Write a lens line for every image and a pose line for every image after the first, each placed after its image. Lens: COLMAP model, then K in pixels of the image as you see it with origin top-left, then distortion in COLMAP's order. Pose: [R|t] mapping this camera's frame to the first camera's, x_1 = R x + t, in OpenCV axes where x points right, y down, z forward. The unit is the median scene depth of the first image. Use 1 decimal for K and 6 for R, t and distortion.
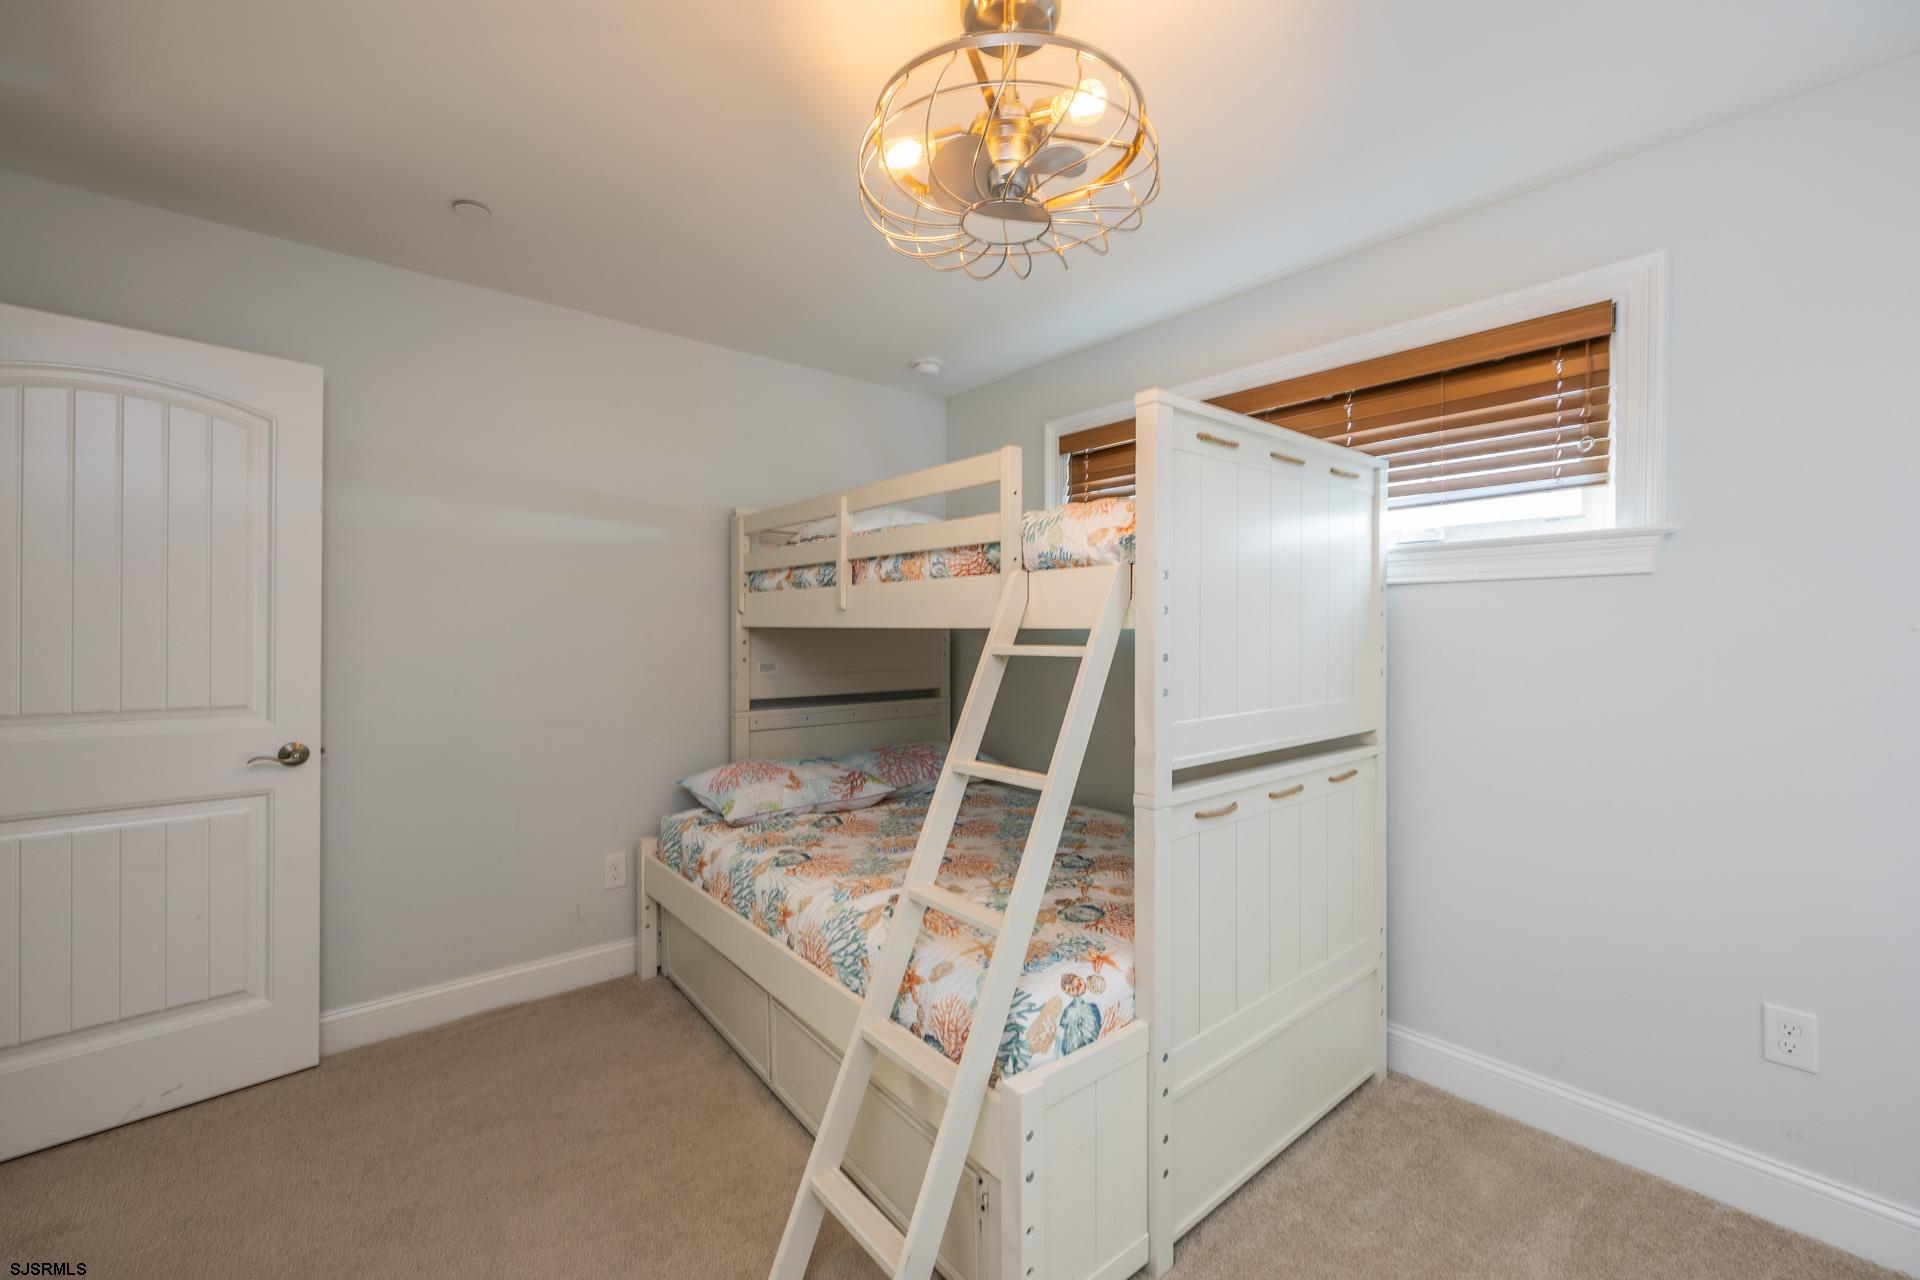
lens RADIAL K [[768.6, 0, 960.0], [0, 768.6, 640.0], [0, 0, 1]] dist [-0.000733, 0.000014]
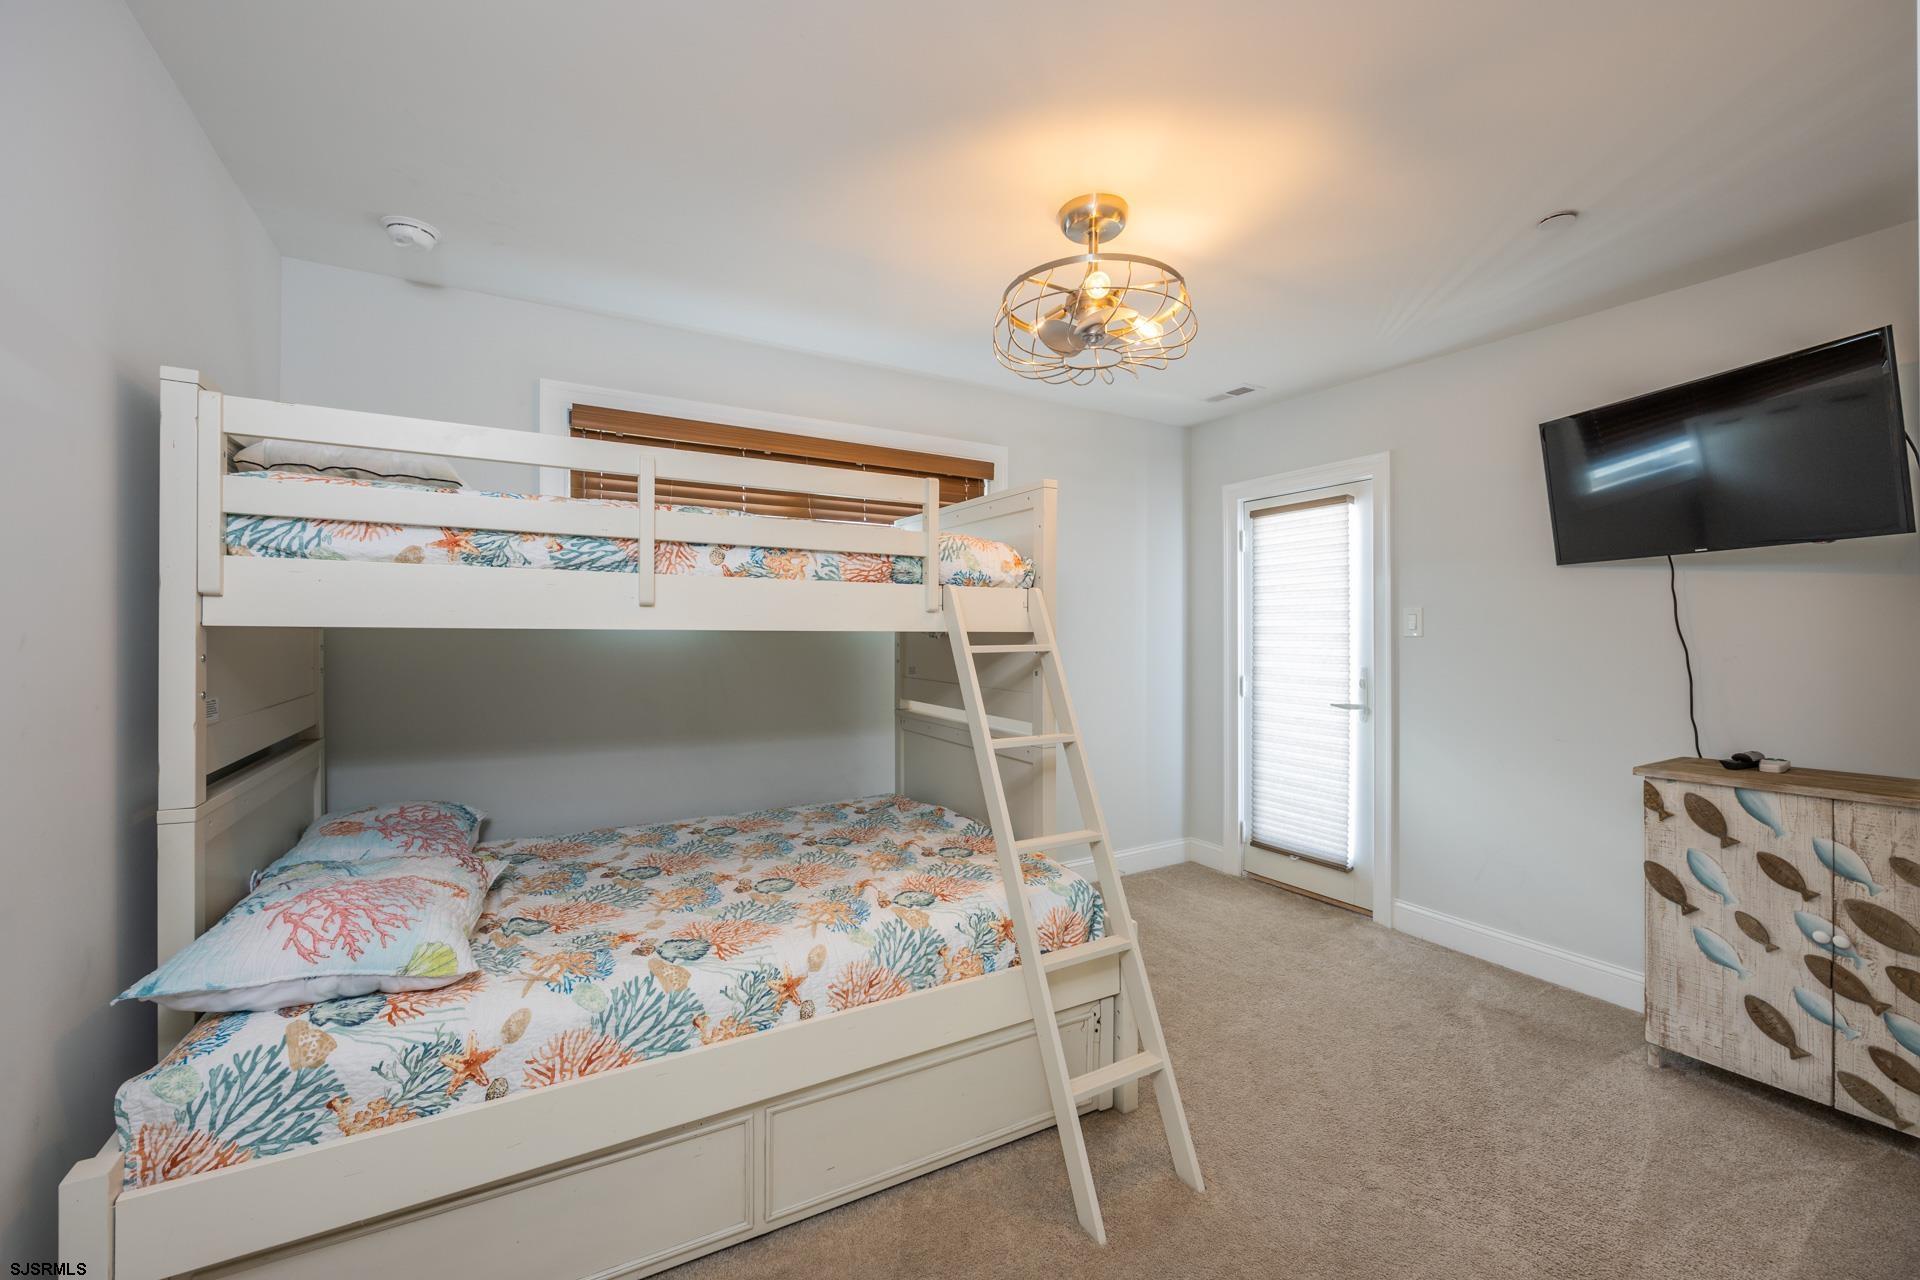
lens RADIAL K [[768.6, 0, 960.0], [0, 768.6, 640.0], [0, 0, 1]] dist [-0.000733, 0.000014]
pose [[0.172738, -0.009318, 0.984924, -0.956980], [0.010637, 0.999915, 0.007594, -0.009617], [-0.984910, 0.009165, 0.172823, 0.660459]]
